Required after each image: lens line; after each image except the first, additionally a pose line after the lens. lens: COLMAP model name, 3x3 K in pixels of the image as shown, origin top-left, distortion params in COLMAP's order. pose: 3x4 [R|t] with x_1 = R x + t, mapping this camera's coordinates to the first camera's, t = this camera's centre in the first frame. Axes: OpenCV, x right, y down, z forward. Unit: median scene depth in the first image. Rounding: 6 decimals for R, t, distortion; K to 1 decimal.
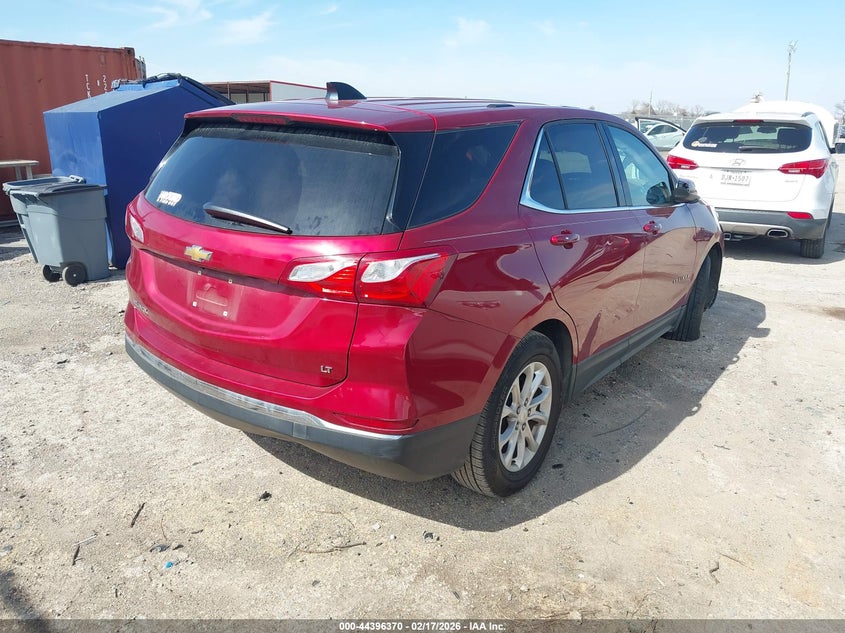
lens RADIAL K [[665.5, 0, 422.5], [0, 665.5, 316.5], [0, 0, 1]] dist [0.008459, -0.001272]
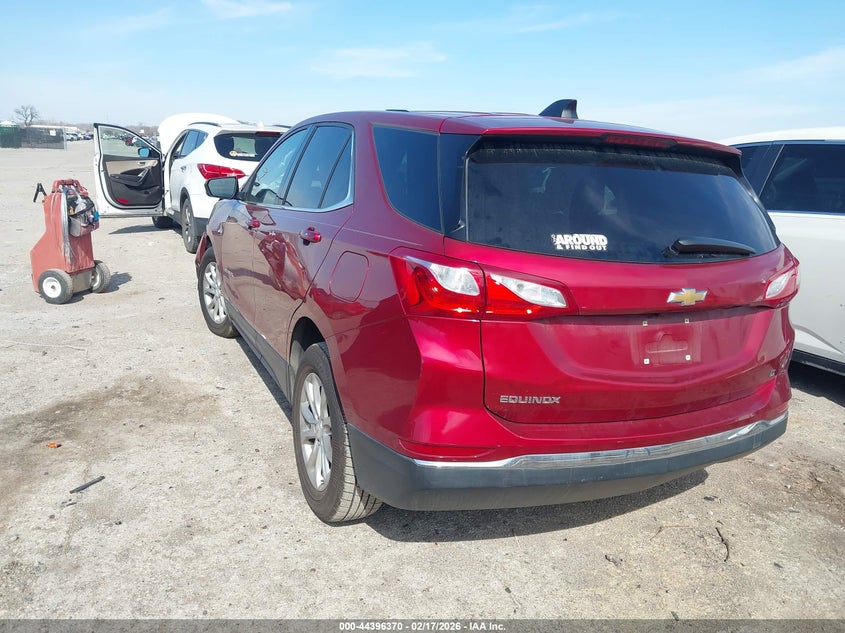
lens RADIAL K [[665.5, 0, 422.5], [0, 665.5, 316.5], [0, 0, 1]] dist [0.008459, -0.001272]
pose [[0.476289, -0.213233, 0.853042, -1.199732], [0.216663, 0.968698, 0.121171, -0.240076], [-0.852177, 0.127110, 0.507580, 0.824254]]
